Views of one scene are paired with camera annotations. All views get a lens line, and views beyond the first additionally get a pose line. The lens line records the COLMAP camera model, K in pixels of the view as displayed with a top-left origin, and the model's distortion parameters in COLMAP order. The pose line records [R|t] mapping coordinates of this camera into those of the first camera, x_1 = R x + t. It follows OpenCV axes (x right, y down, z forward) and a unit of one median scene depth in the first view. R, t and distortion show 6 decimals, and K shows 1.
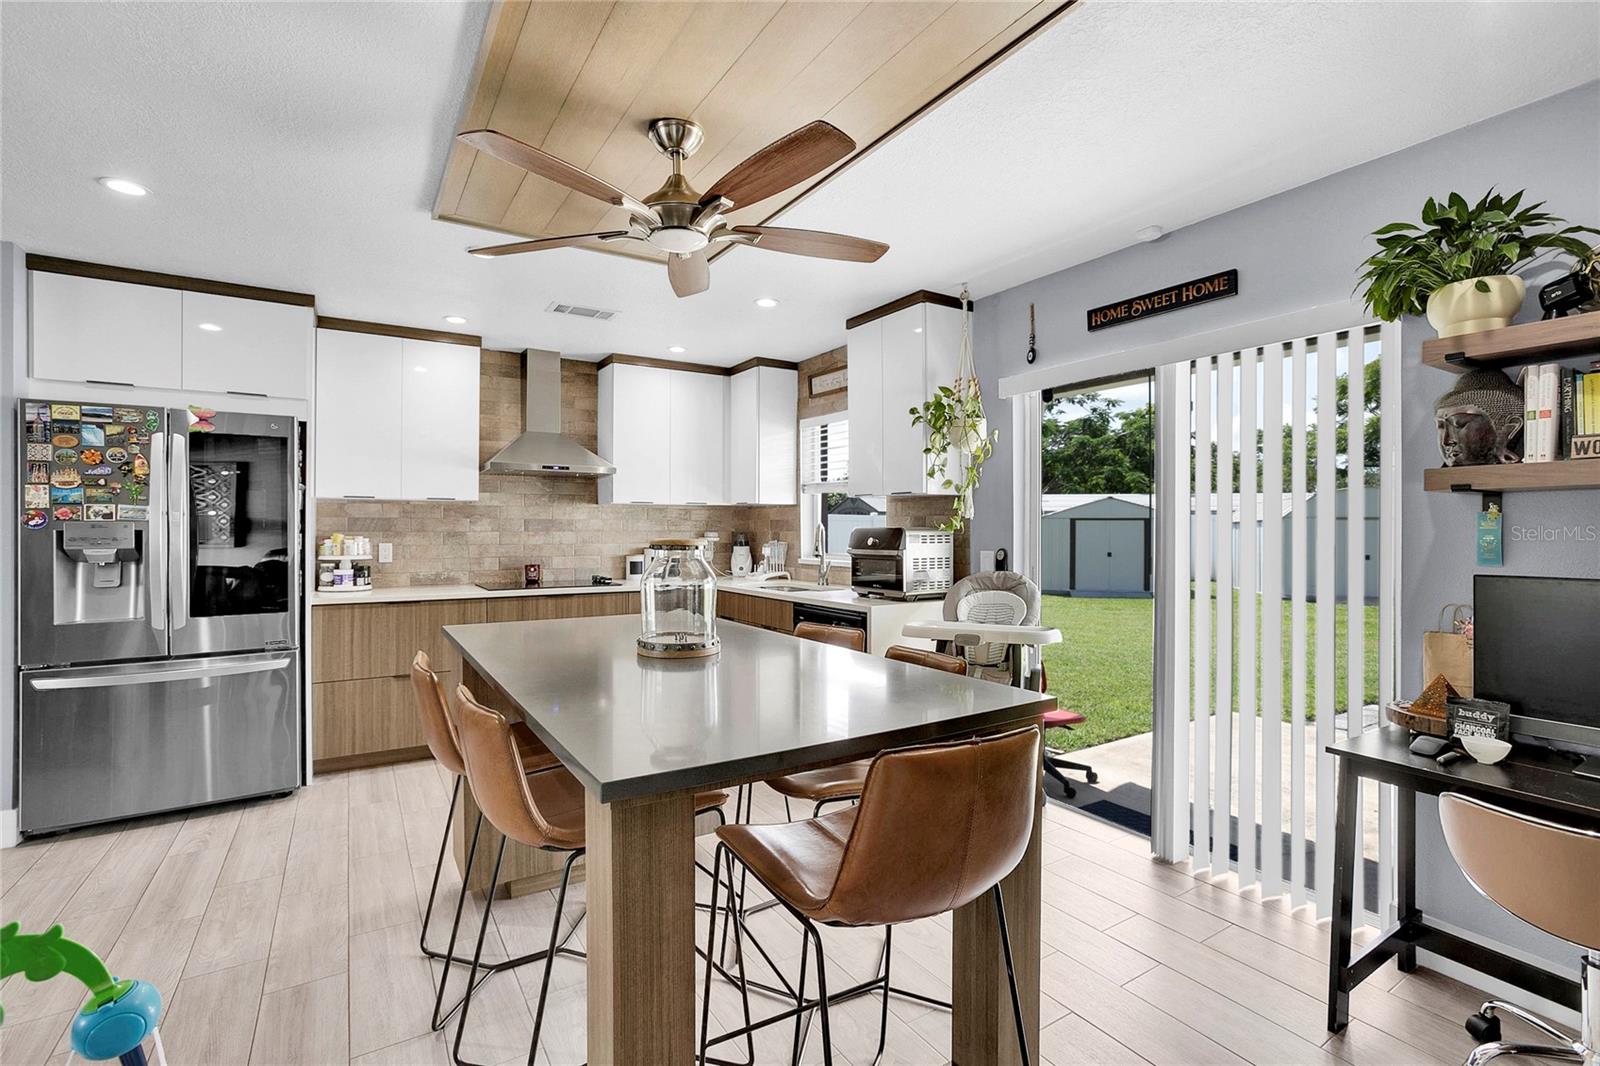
lens RADIAL K [[728.5, 0, 794.1], [0, 728.5, 524.8], [0, 0, 1]] dist [-0.040309, 0.000386]
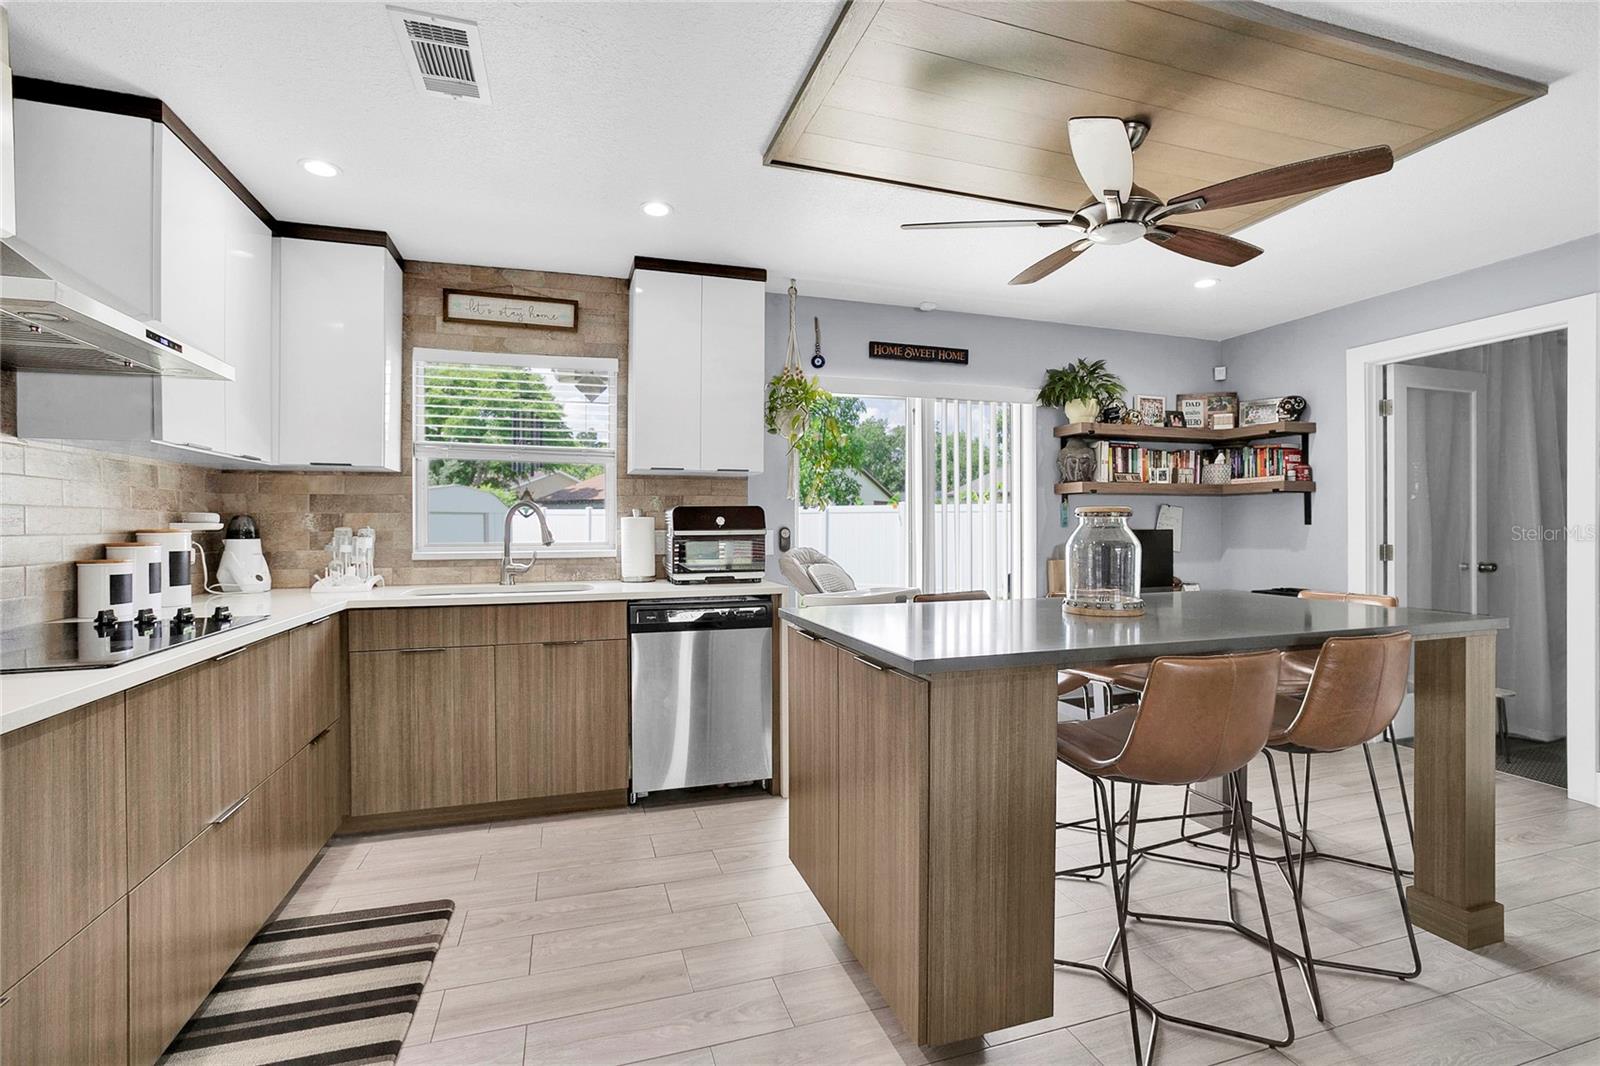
lens RADIAL K [[728.5, 0, 794.1], [0, 728.5, 524.8], [0, 0, 1]] dist [-0.040309, 0.000386]
pose [[0.257258, -0.005791, 0.966325, -0.907629], [-0.004694, 0.999963, 0.007242, 0.022277], [-0.966331, -0.006399, 0.257221, 0.820151]]
